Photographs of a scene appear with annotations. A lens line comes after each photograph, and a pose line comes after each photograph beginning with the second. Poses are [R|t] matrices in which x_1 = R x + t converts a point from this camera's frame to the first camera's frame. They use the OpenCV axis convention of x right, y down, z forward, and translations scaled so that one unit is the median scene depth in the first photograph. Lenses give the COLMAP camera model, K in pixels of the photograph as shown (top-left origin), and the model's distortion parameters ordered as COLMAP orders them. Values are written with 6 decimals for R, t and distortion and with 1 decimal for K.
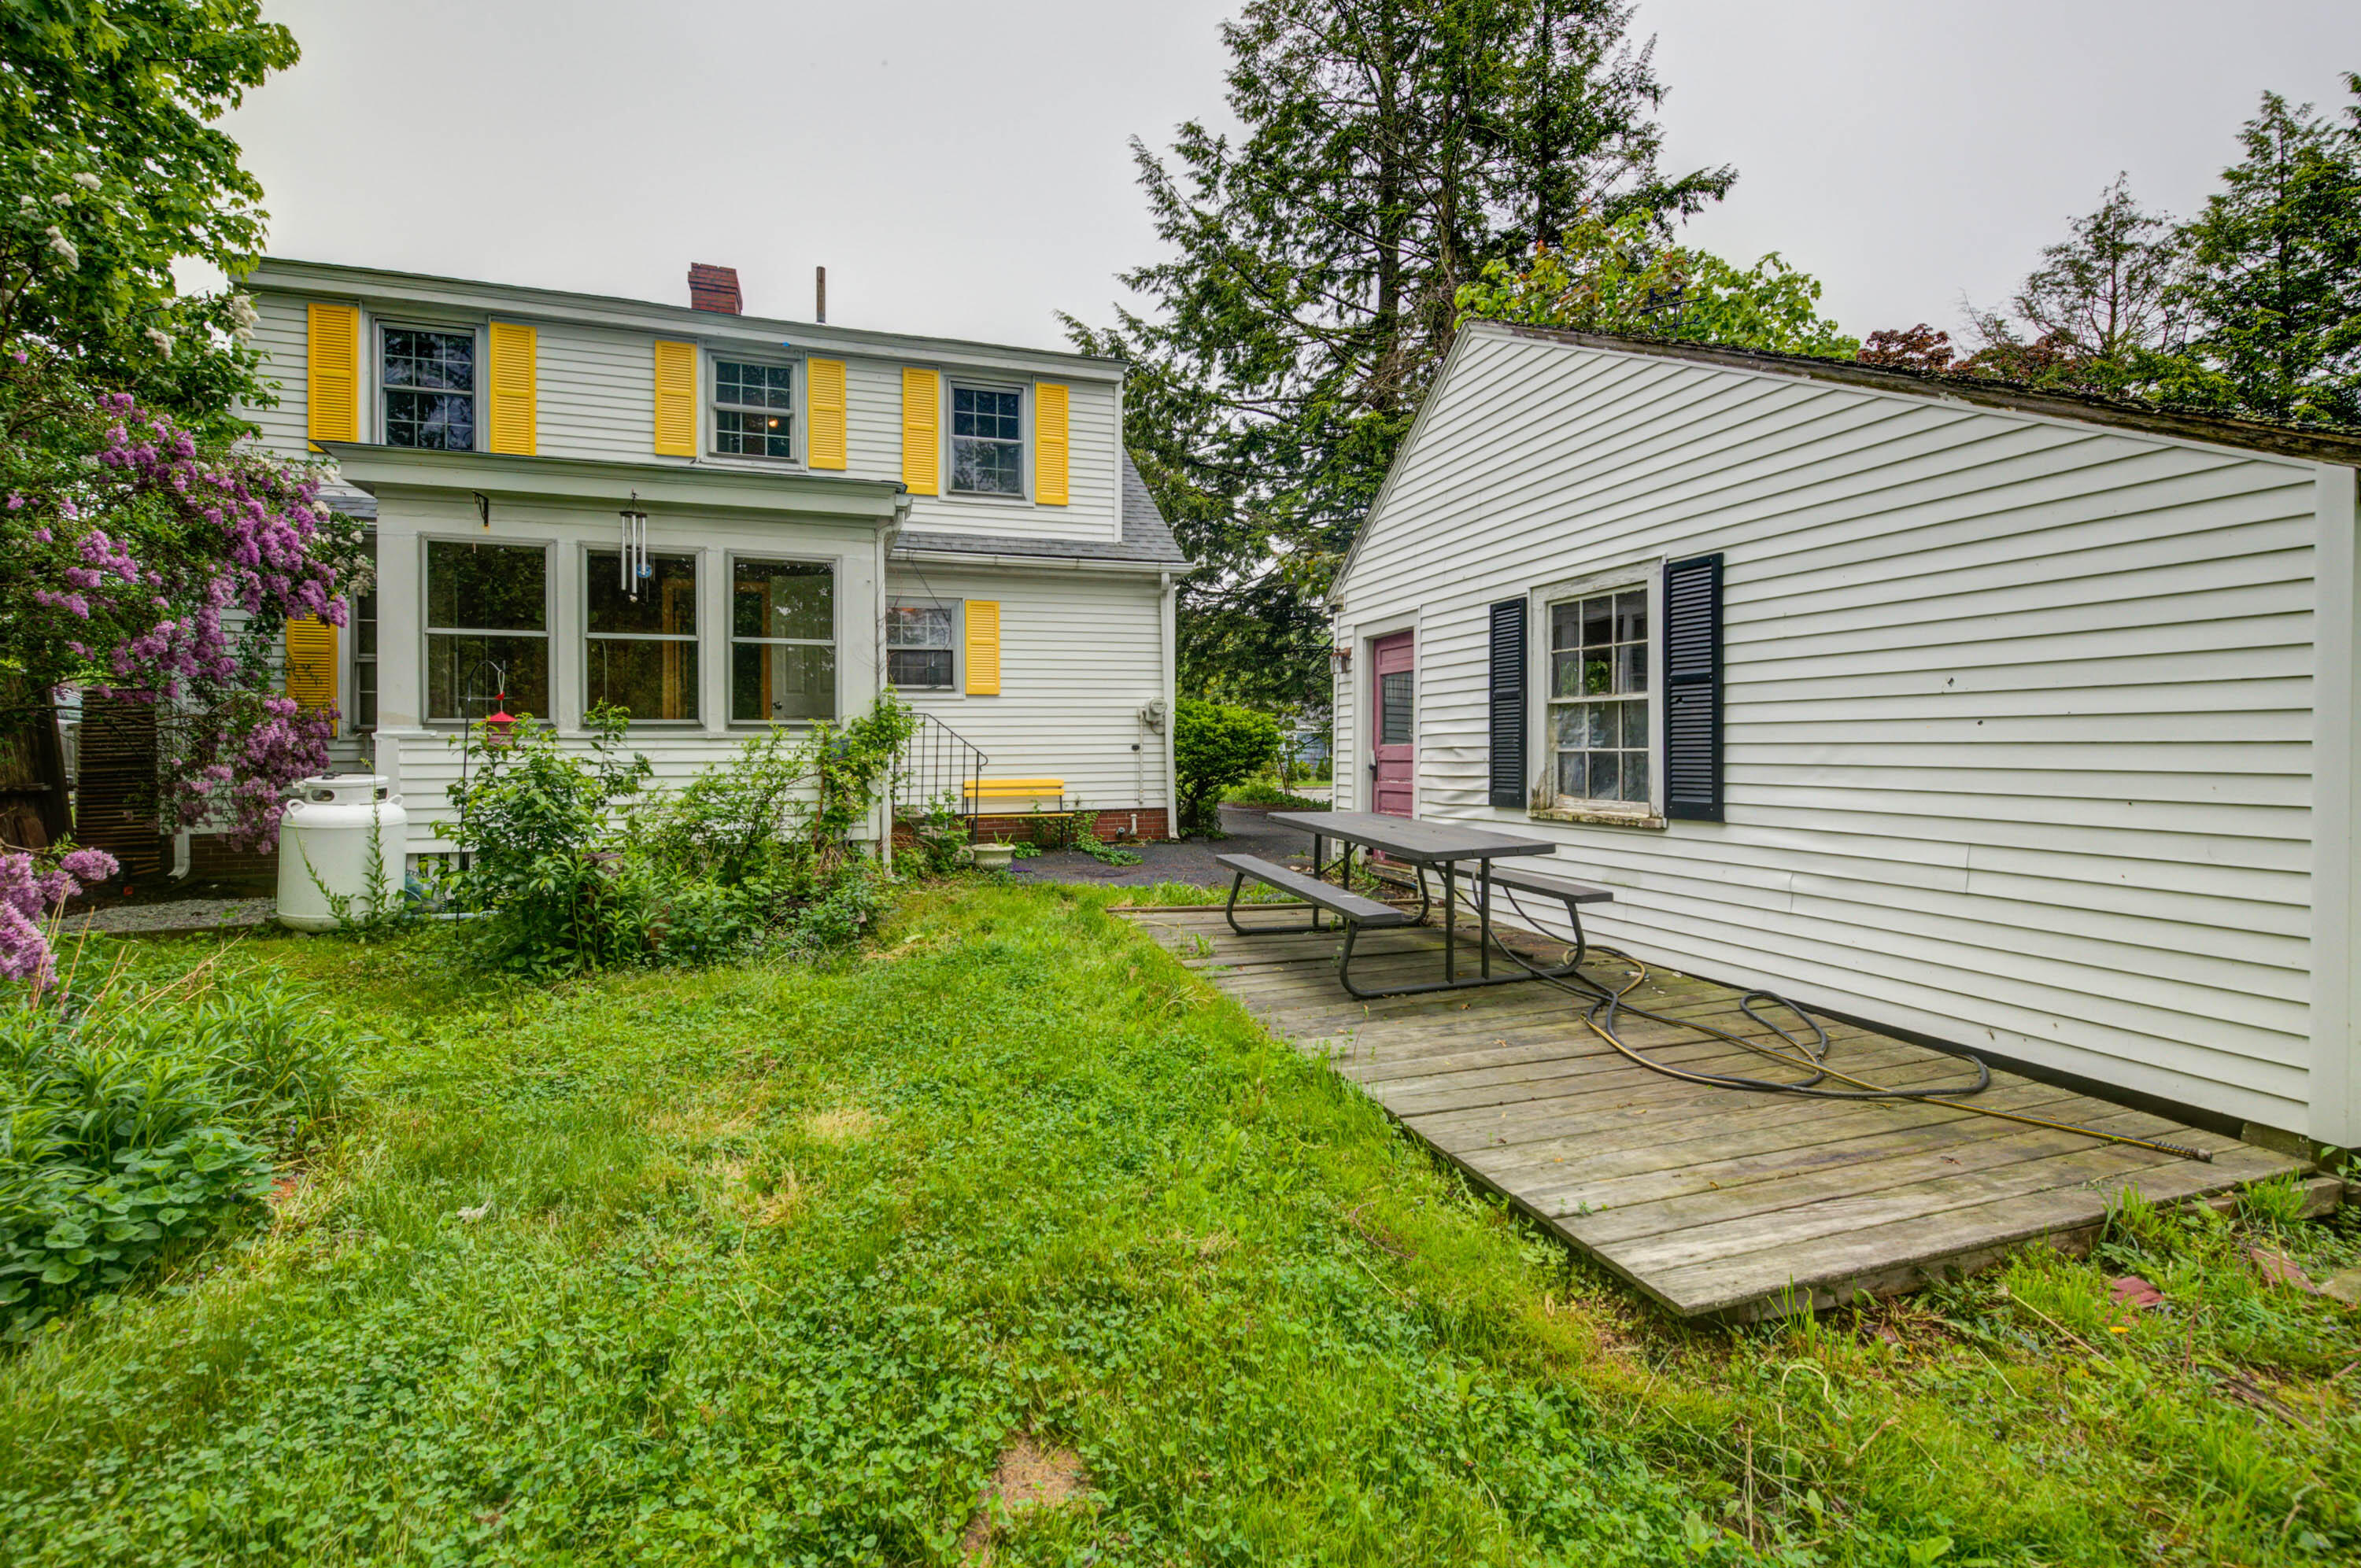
lens RADIAL K [[994.9, 0, 1195.6], [0, 994.9, 738.9], [0, 0, 1]] dist [-0.001159, -0.000194]
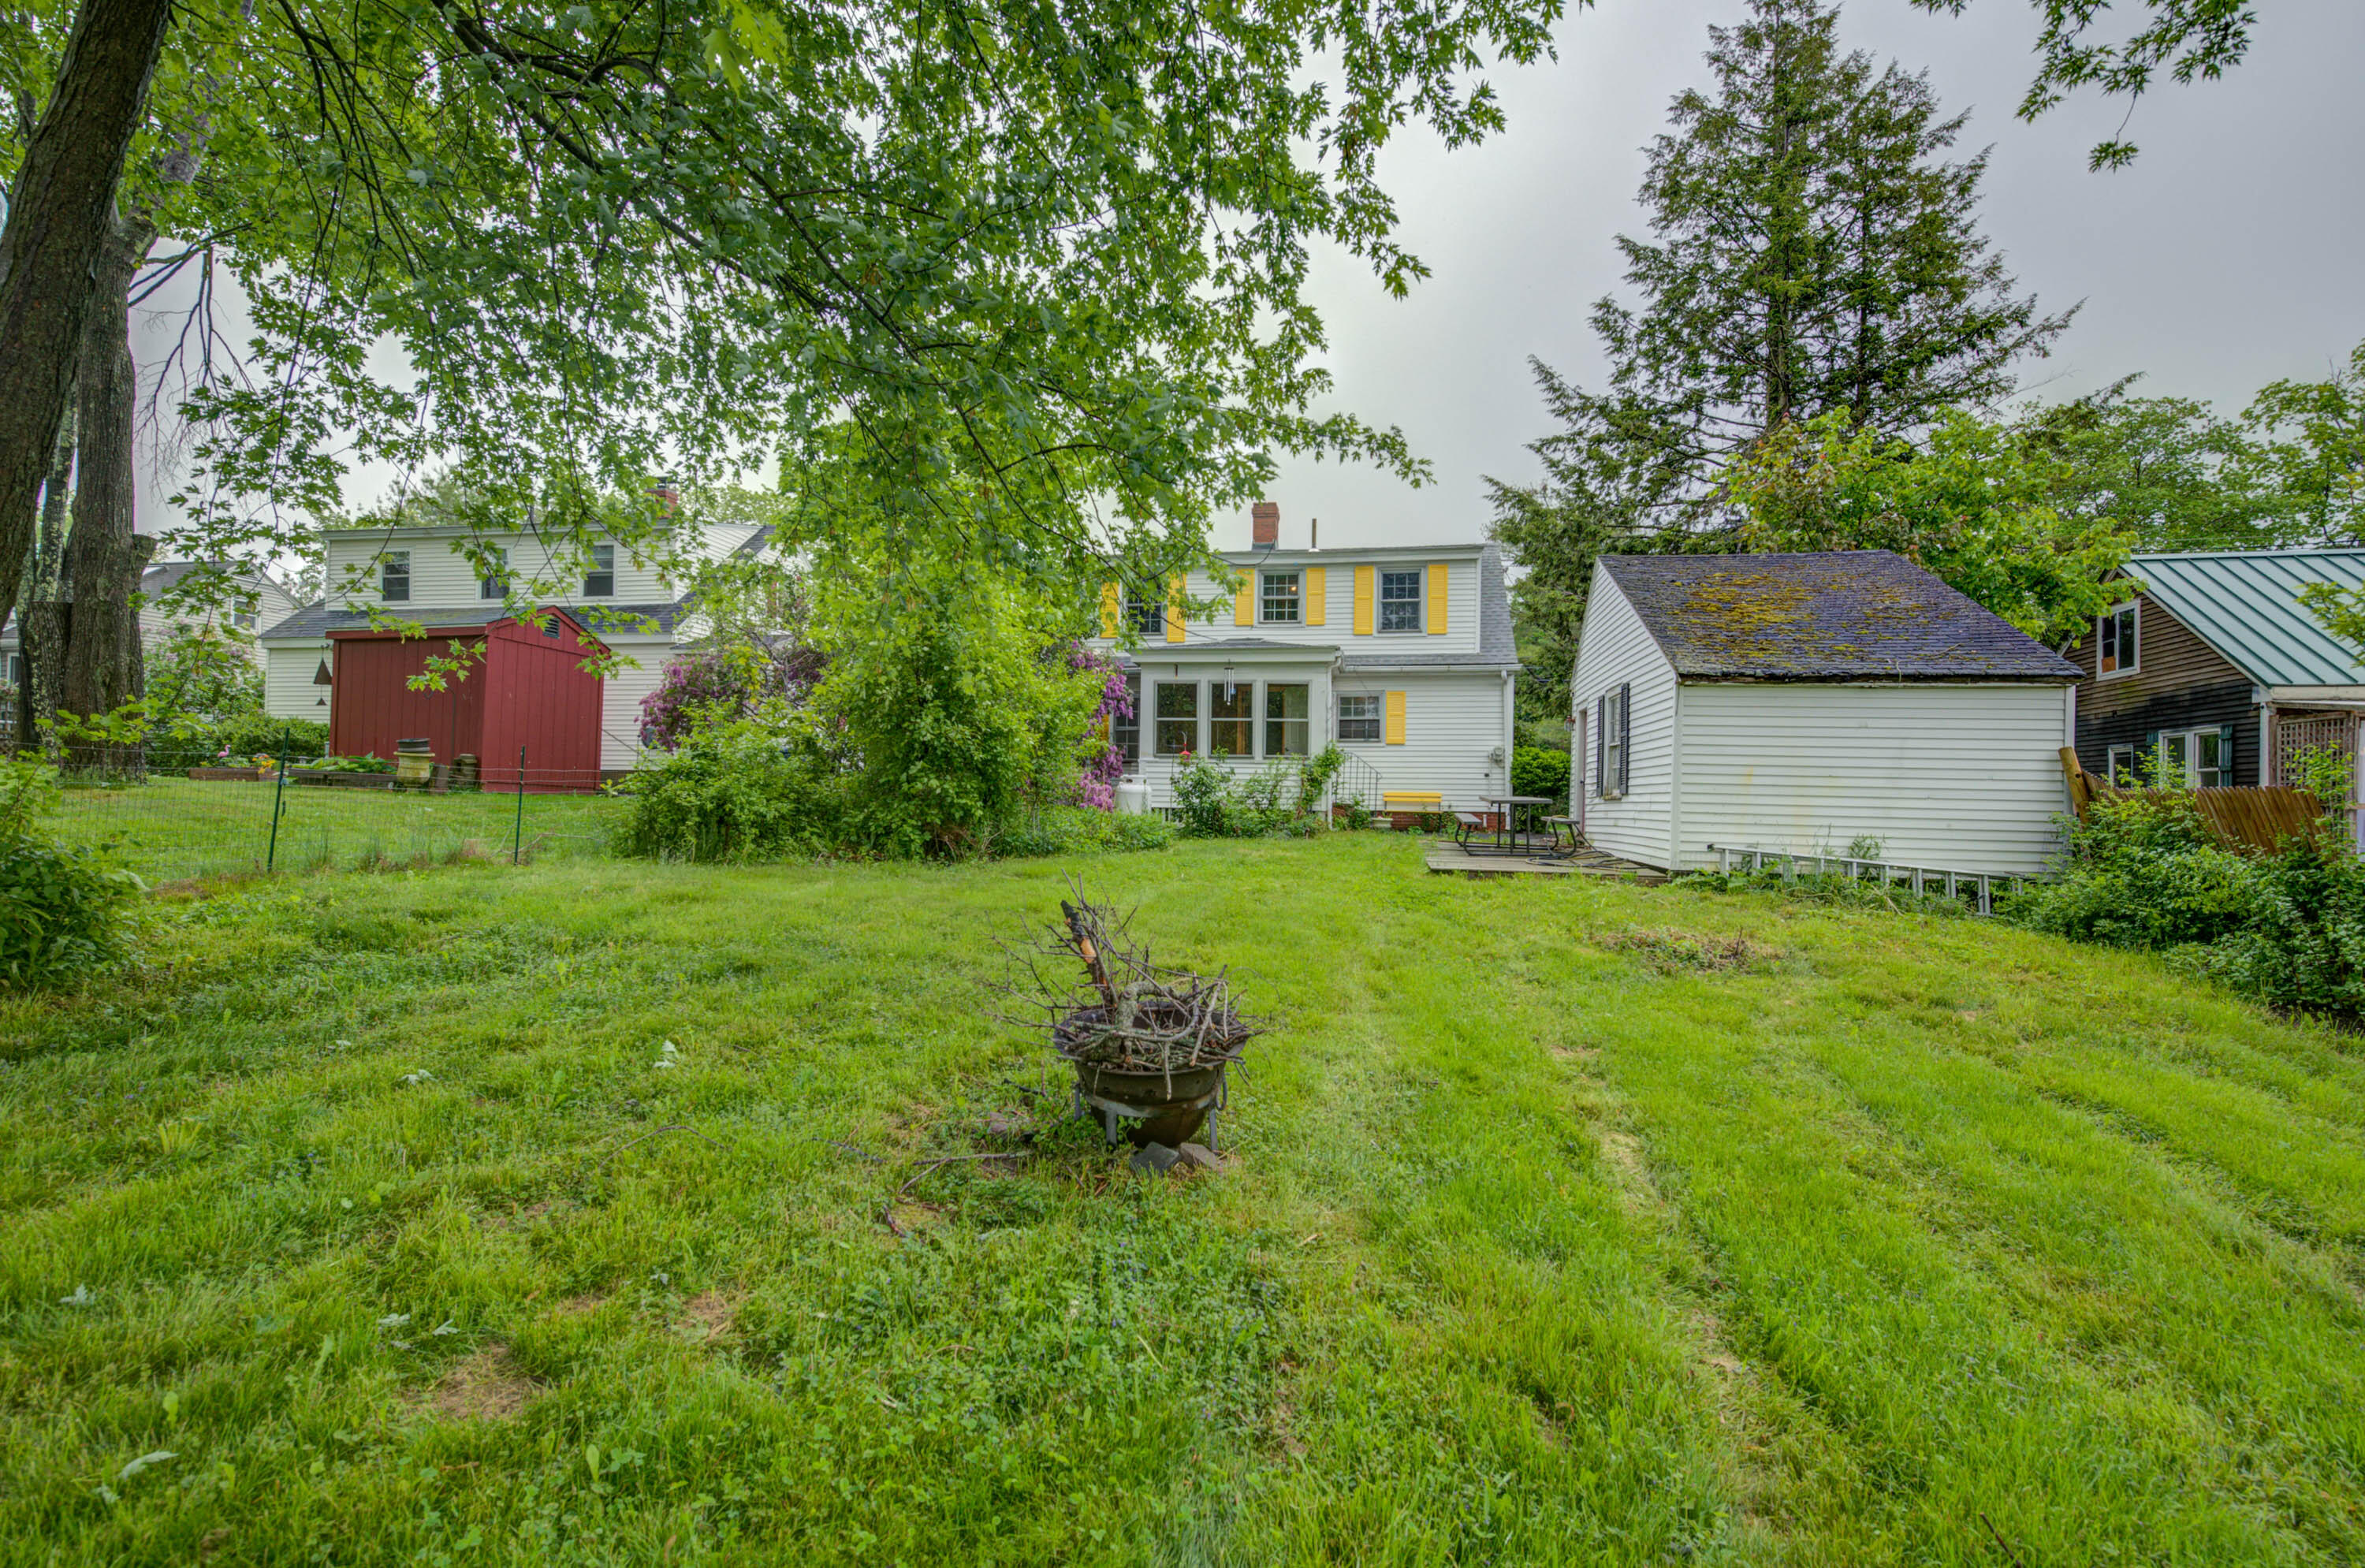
lens RADIAL K [[1099.1, 0, 1182.5], [0, 1099.1, 784.0], [0, 0, 1]] dist [-0.000381, 0.000347]
pose [[0.864740, 0.014767, -0.502003, 0.598189], [-0.019816, 0.999792, -0.004725, 0.059621], [0.501829, 0.014033, 0.864853, -1.198377]]
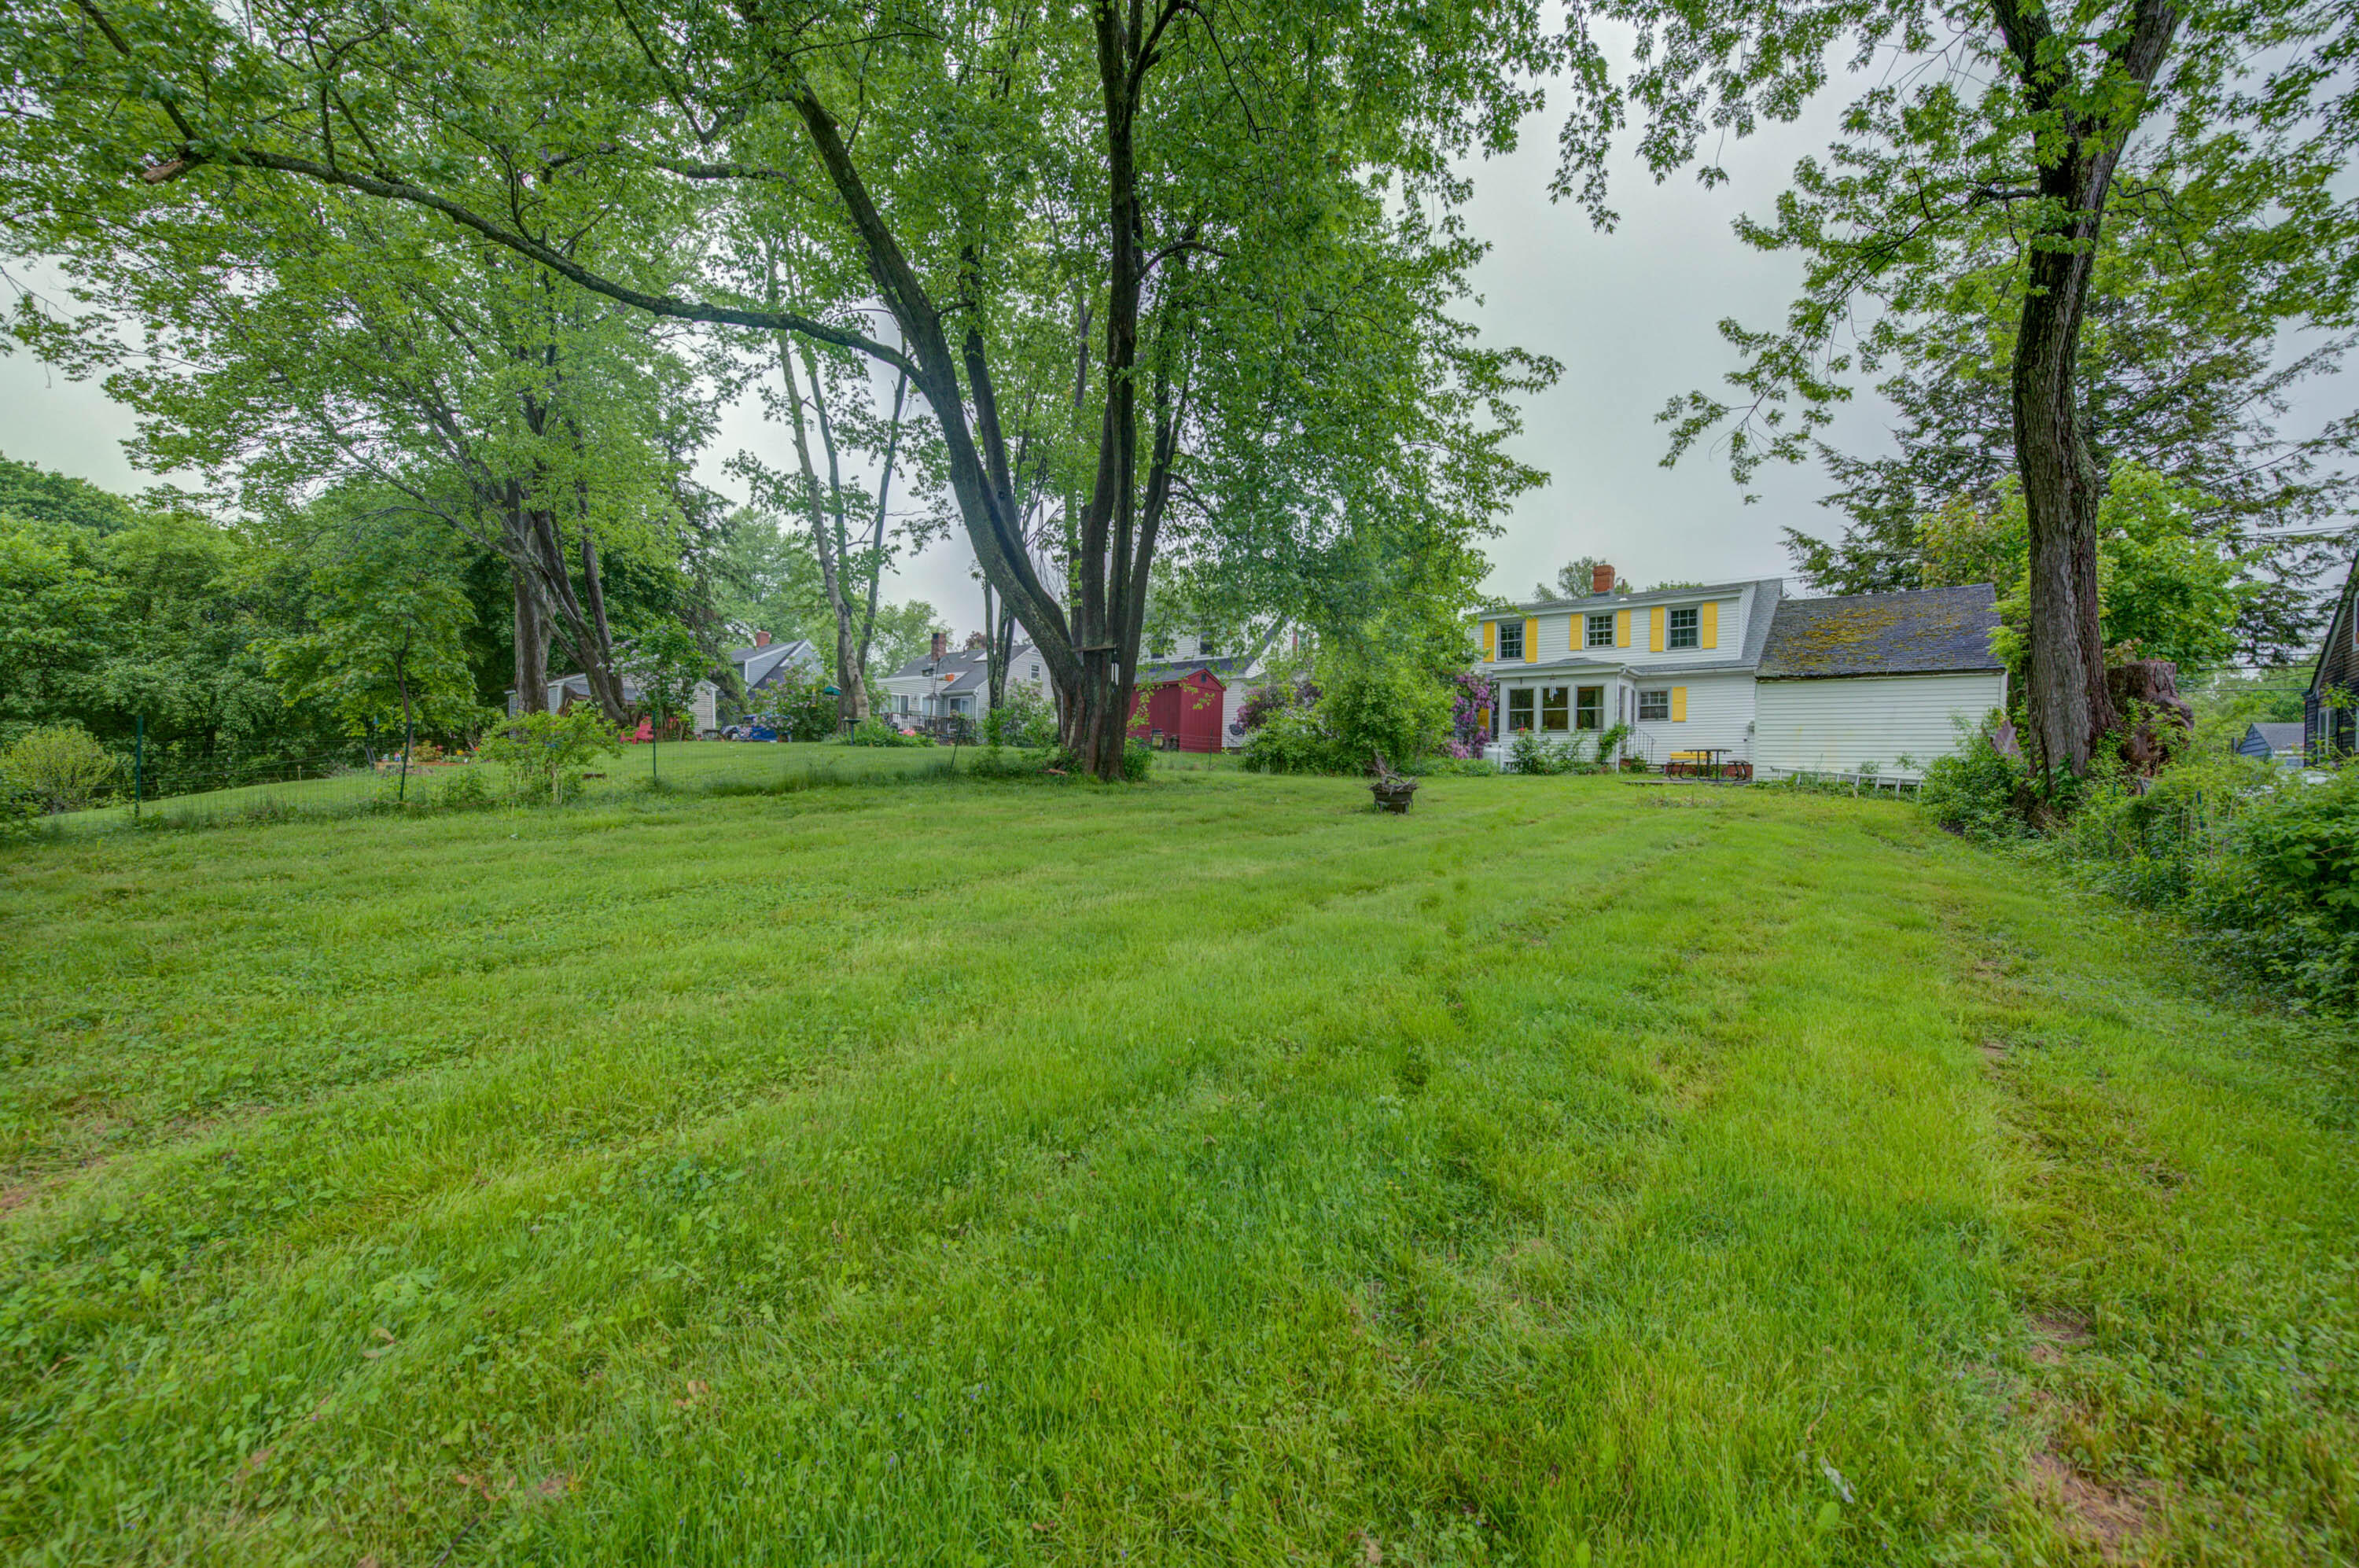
lens RADIAL K [[930.2, 0, 1178.0], [0, 930.2, 787.6], [0, 0, 1]] dist [0.000342, -0.003371]
pose [[0.538019, 0.026482, -0.842517, 1.625406], [-0.017190, 0.999643, 0.020443, 0.147478], [0.842758, 0.003484, 0.538282, -2.077403]]
